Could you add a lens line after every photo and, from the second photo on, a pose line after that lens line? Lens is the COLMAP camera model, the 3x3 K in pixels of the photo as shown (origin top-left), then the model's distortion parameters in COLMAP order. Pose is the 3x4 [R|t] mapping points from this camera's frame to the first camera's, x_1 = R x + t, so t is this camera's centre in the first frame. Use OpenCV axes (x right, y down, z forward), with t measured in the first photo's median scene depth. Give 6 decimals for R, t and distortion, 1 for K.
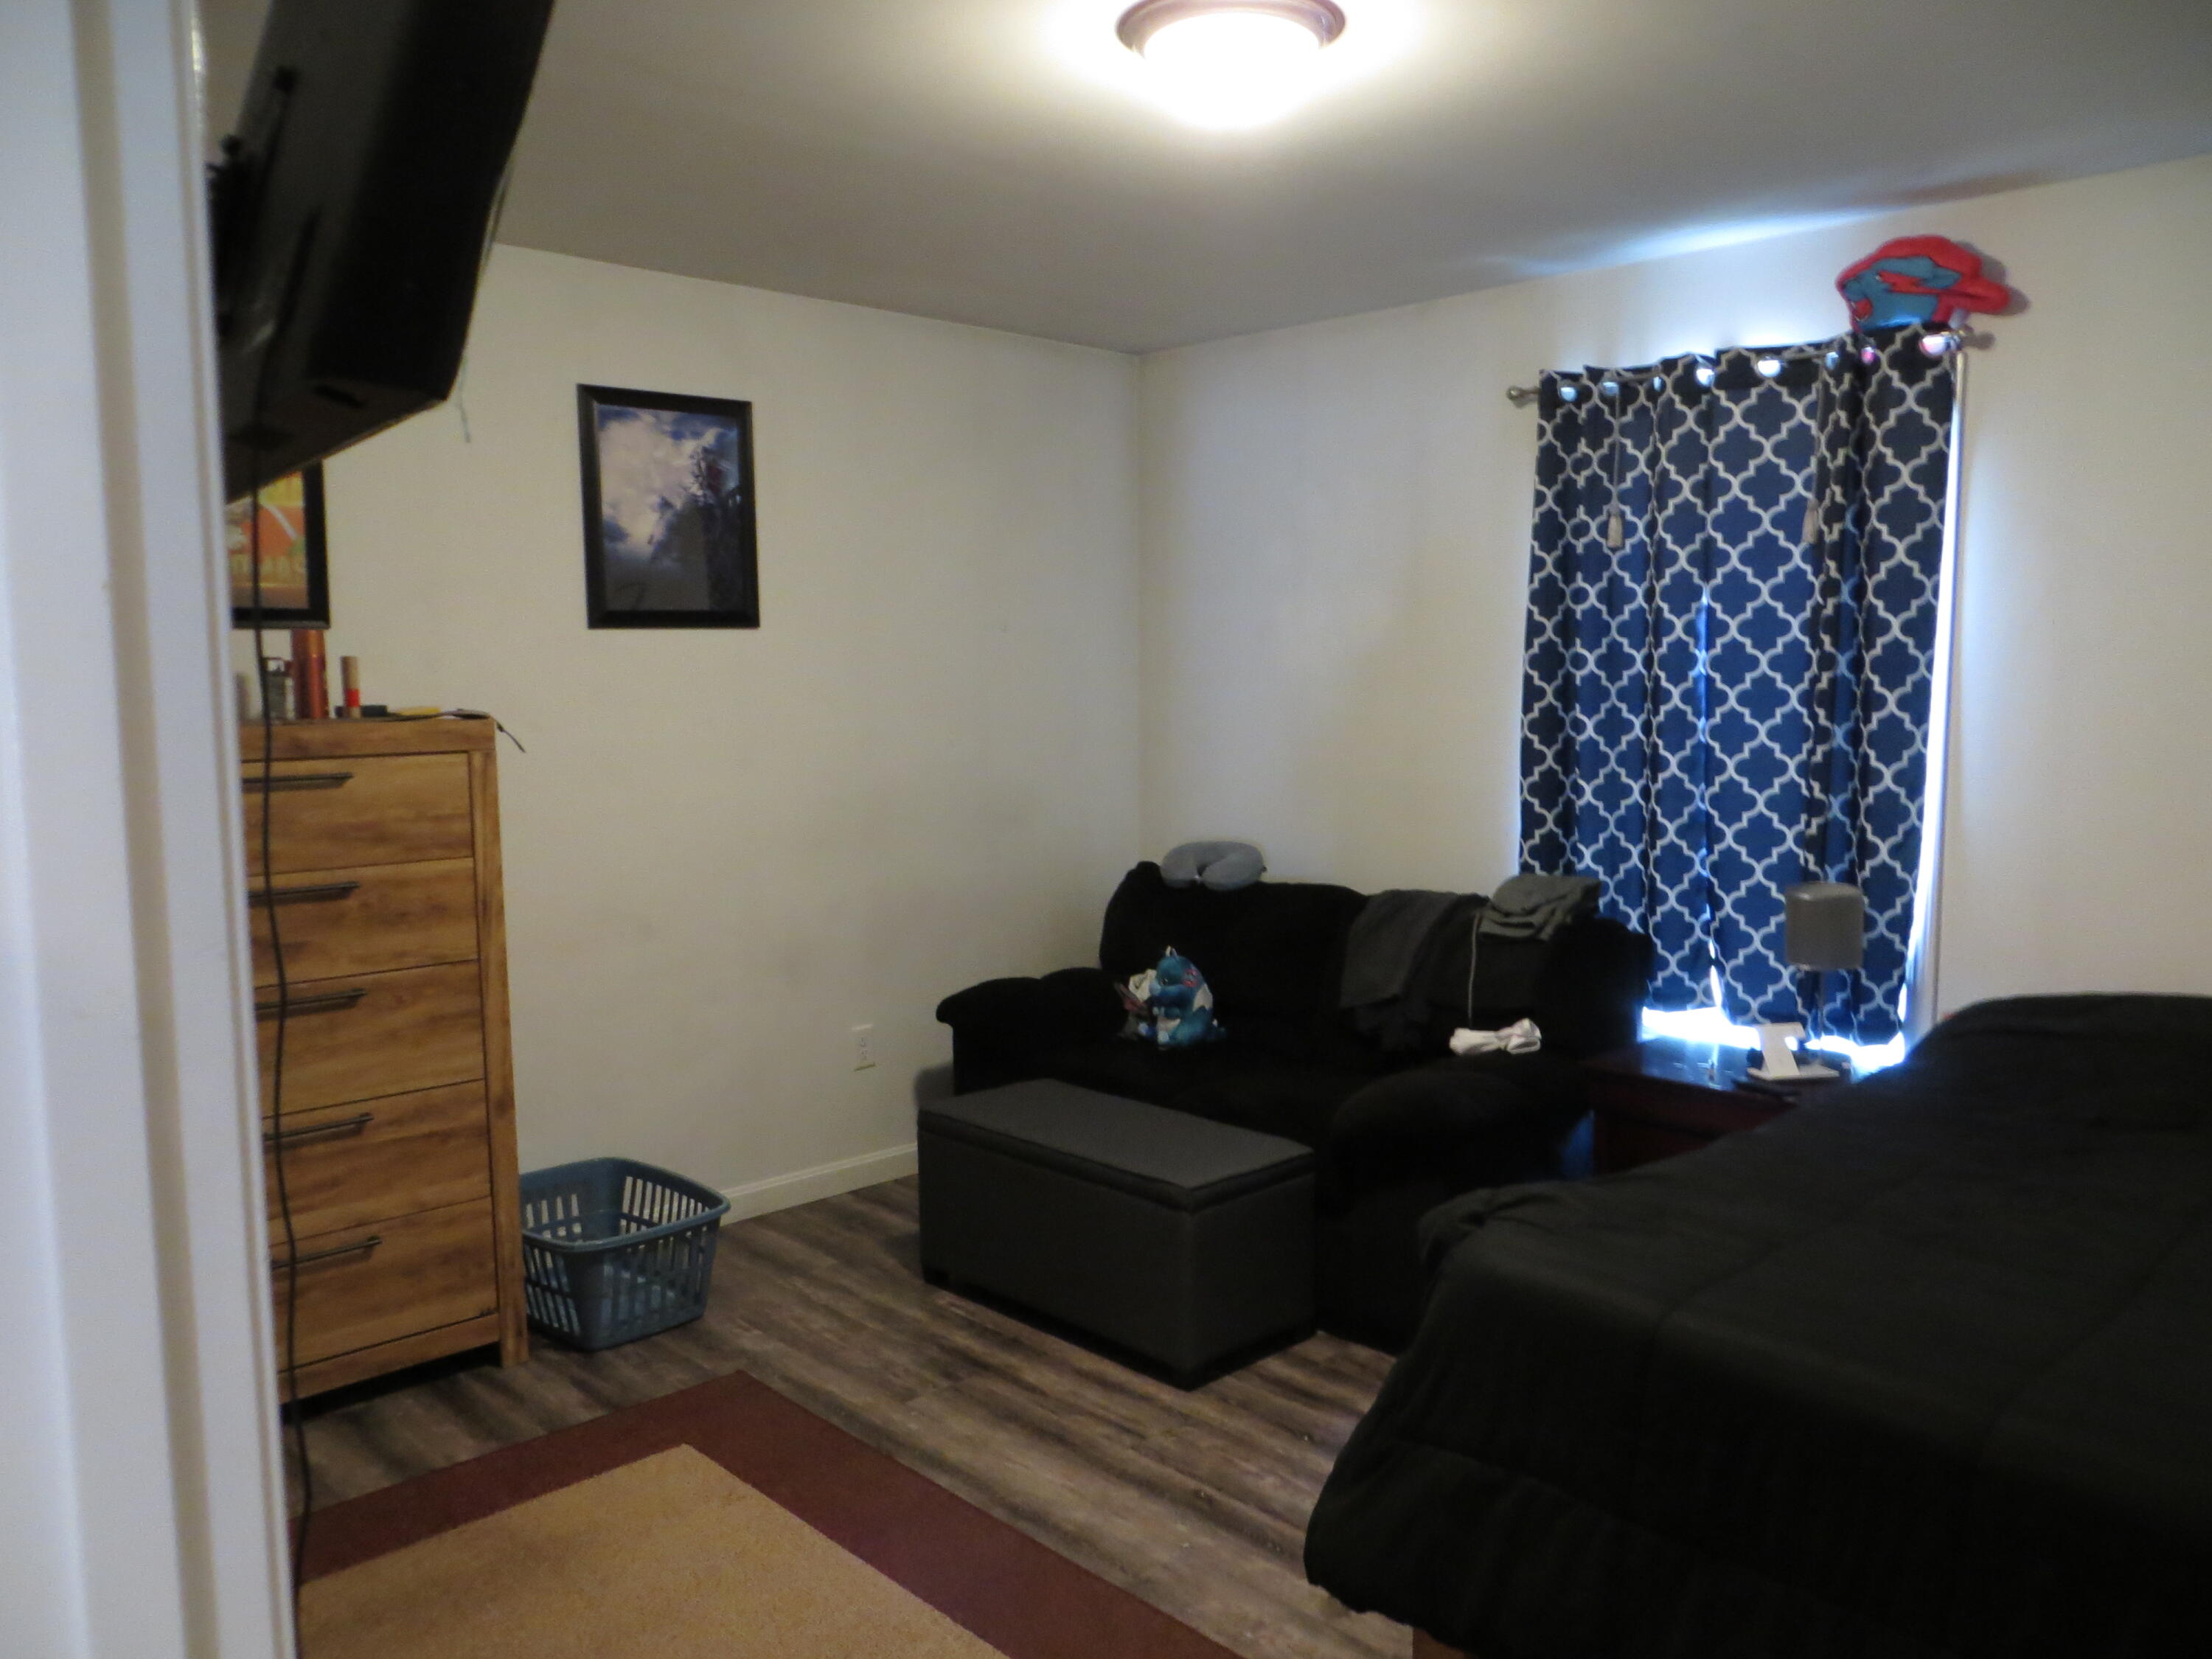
lens RADIAL K [[1661.7, 0, 1106.4], [0, 1661.7, 830.9], [0, 0, 1]] dist [-0.011886, -0.009405]
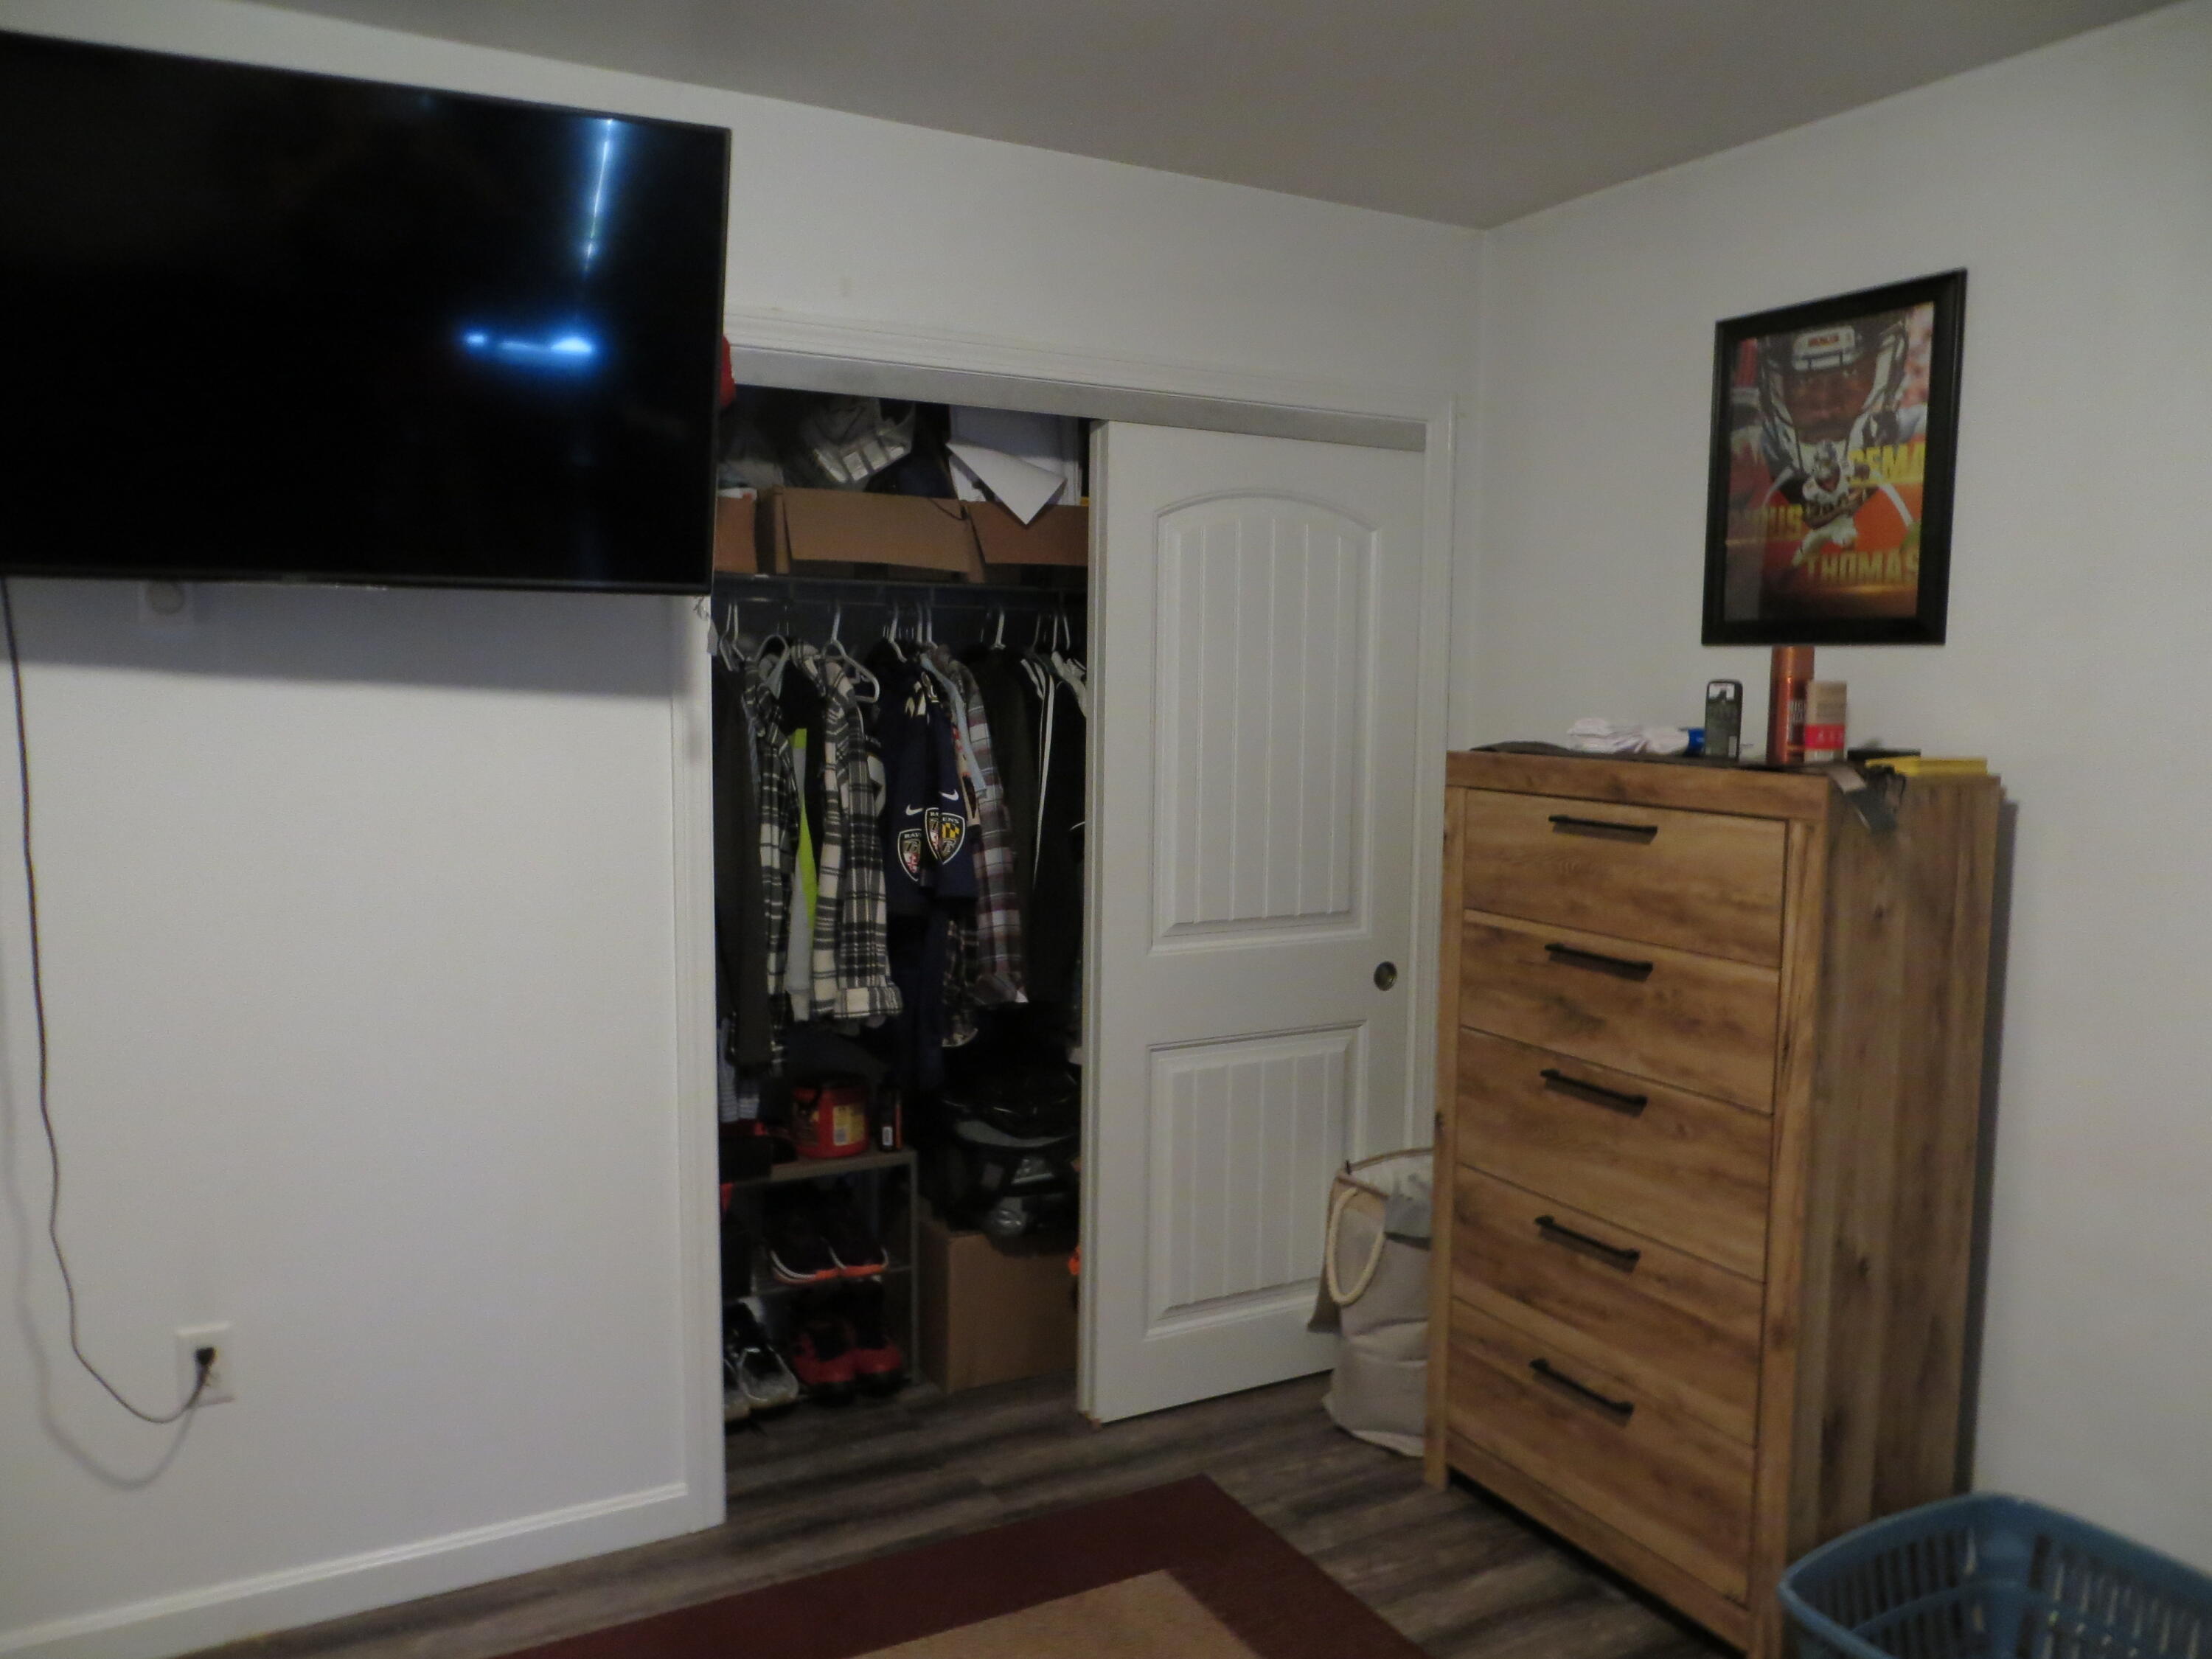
lens RADIAL K [[1661.7, 0, 1109.5], [0, 1661.7, 827.5], [0, 0, 1]] dist [-0.011886, -0.009405]
pose [[-0.255593, 0.099013, -0.961701, 0.363888], [-0.104761, 0.986048, 0.129362, -0.106947], [0.961092, 0.133813, -0.241654, 0.911802]]
